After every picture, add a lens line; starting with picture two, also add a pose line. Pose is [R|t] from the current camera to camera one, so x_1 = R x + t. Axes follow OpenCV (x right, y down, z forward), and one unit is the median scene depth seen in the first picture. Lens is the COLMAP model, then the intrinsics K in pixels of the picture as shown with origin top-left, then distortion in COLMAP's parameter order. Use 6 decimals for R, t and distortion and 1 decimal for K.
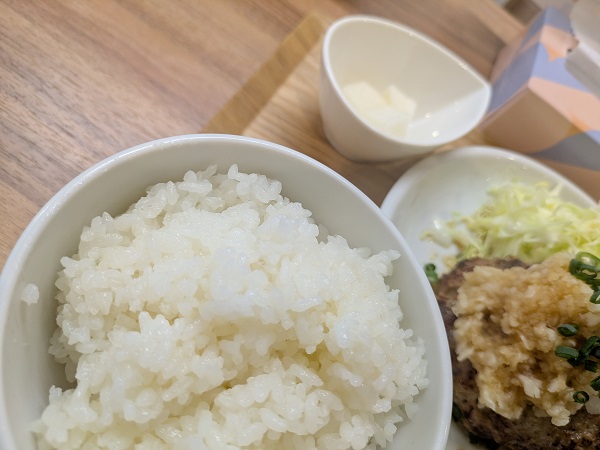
lens RADIAL K [[482.1, 0, 297.8], [0, 482.1, 226.3], [0, 0, 1]] dist [-0.003011, -0.010700]
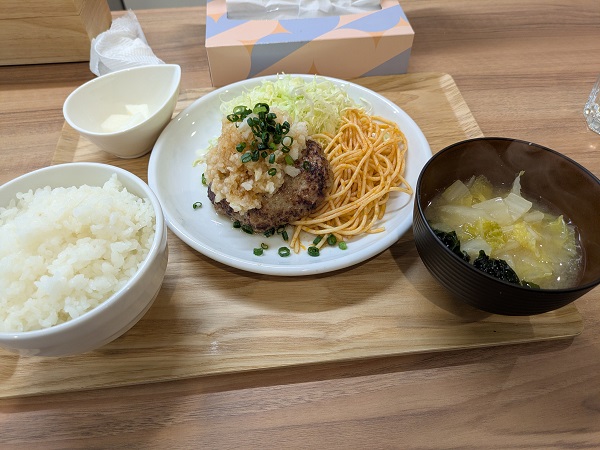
lens RADIAL K [[482.1, 0, 299.8], [0, 482.1, 226.6], [0, 0, 1]] dist [-0.003011, -0.010700]
pose [[0.763310, -0.646007, -0.005715, 0.535140], [0.643827, 0.761404, -0.075830, 0.693521], [0.053338, 0.054203, 0.997104, -0.731129]]
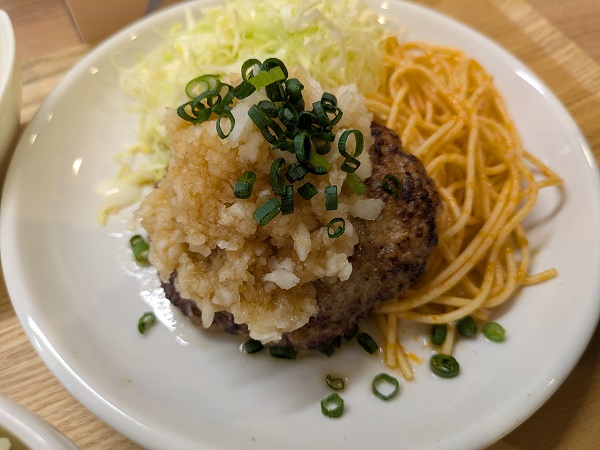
lens RADIAL K [[482.1, 0, 287.7], [0, 482.1, 212.2], [0, 0, 1]] dist [-0.003011, -0.010700]
pose [[0.576937, -0.814675, 0.058727, 0.515015], [0.803148, 0.578919, 0.140735, 0.183577], [-0.148652, -0.034029, 0.988304, 0.311851]]
